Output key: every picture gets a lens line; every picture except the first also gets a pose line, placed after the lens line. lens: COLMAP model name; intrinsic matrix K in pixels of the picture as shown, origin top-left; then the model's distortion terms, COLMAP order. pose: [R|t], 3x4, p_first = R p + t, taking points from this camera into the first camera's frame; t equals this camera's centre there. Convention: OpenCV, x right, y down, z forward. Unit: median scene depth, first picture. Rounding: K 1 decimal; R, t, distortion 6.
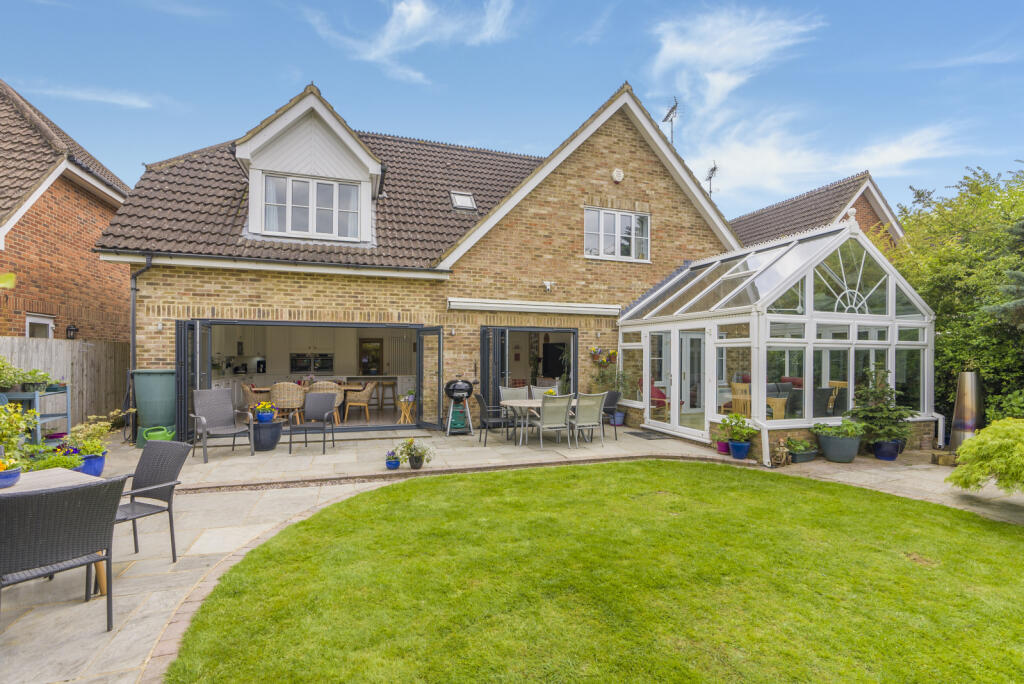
lens RADIAL K [[499.9, 0, 507.2], [0, 499.9, 347.9], [0, 0, 1]] dist [-0.006001, -0.000798]
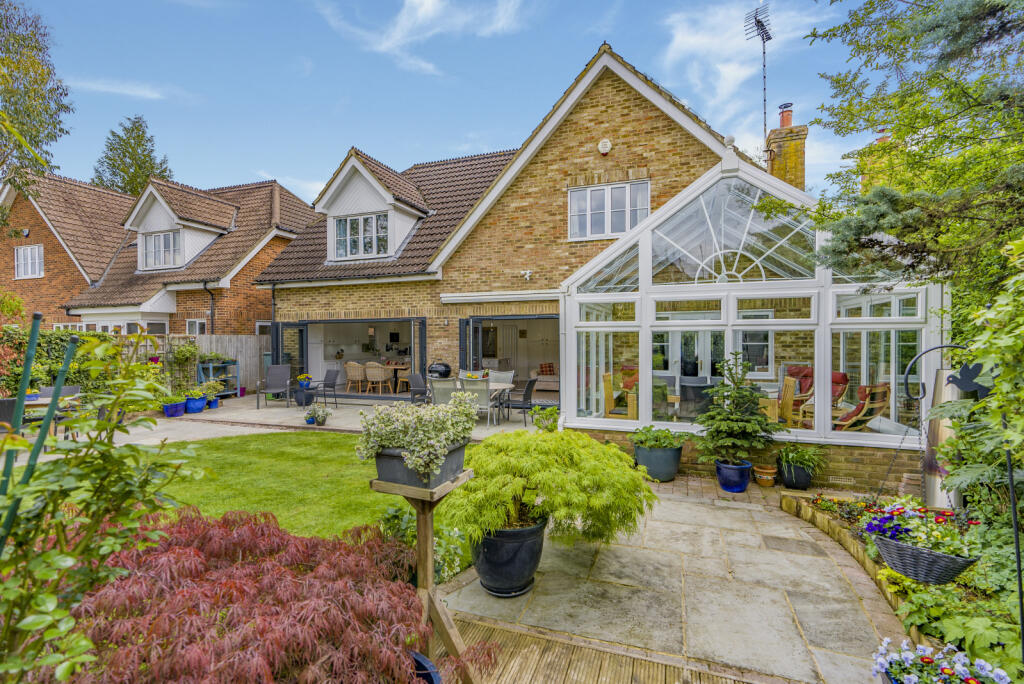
lens RADIAL K [[471.4, 0, 516.2], [0, 471.4, 344.4], [0, 0, 1]] dist [0.002489, 0.000101]
pose [[0.772424, -0.003614, -0.635097, 0.693515], [0.016331, 0.999766, 0.014172, 0.006205], [0.634897, -0.021319, 0.772302, 0.228785]]
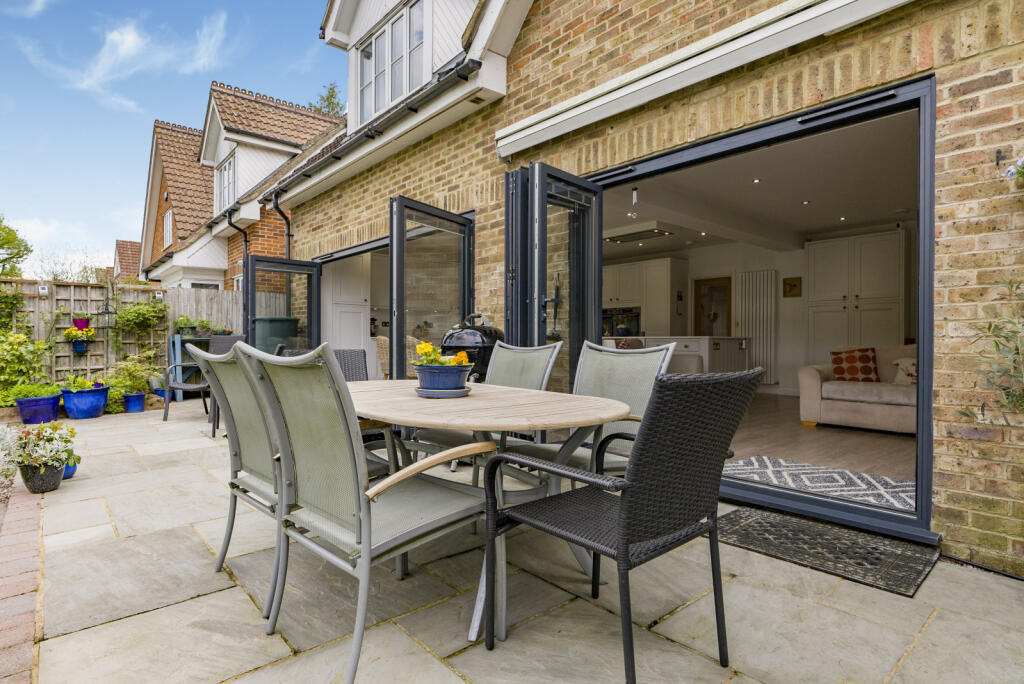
lens RADIAL K [[541.0, 0, 513.2], [0, 541.0, 344.6], [0, 0, 1]] dist [-0.019951, 0.000012]
pose [[0.366216, 0.002236, -0.930527, 0.288477], [0.007147, 0.999961, 0.005216, 0.069675], [0.930502, -0.008561, 0.366186, 0.796702]]
